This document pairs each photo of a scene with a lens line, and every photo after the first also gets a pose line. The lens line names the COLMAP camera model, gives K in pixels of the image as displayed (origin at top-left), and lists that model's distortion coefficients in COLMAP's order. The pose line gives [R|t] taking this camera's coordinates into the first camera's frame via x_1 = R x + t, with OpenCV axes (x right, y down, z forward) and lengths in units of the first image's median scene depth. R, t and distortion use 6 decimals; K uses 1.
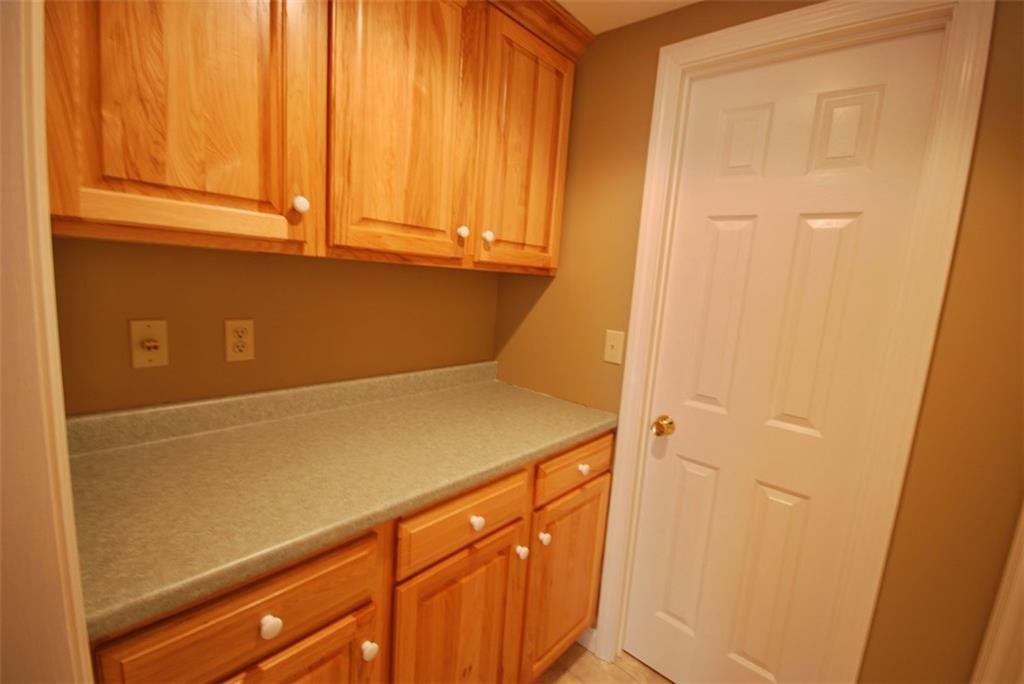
lens RADIAL K [[453.2, 0, 512.0], [0, 453.2, 342.0], [0, 0, 1]] dist [0.000517, -0.000189]
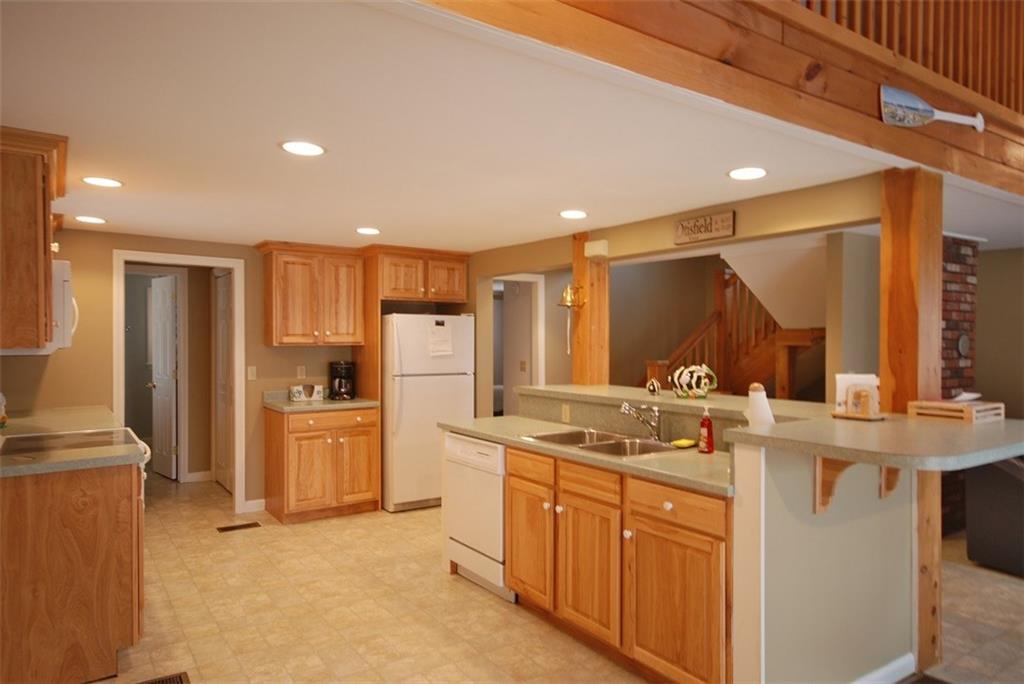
lens RADIAL K [[665.3, 0, 512.0], [0, 665.3, 342.0], [0, 0, 1]] dist [-0.025653, 0.072152]
pose [[-0.235381, -0.064786, -0.969742, 4.509524], [-0.162506, 0.986353, -0.026451, -0.303818], [0.958221, 0.151363, -0.242697, 3.751780]]
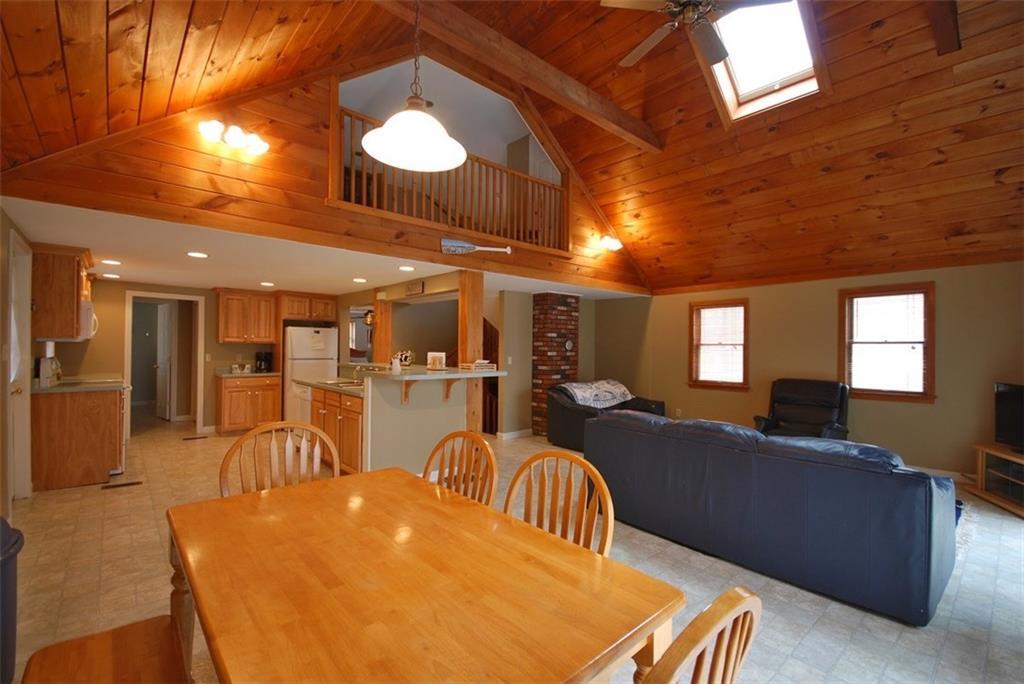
lens RADIAL K [[453.2, 0, 512.0], [0, 453.2, 342.0], [0, 0, 1]] dist [0.000517, -0.000189]
pose [[-0.117017, -0.082302, -0.989714, 5.835675], [-0.164989, 0.984323, -0.062347, -0.402209], [0.979329, 0.155997, -0.128761, 5.546865]]
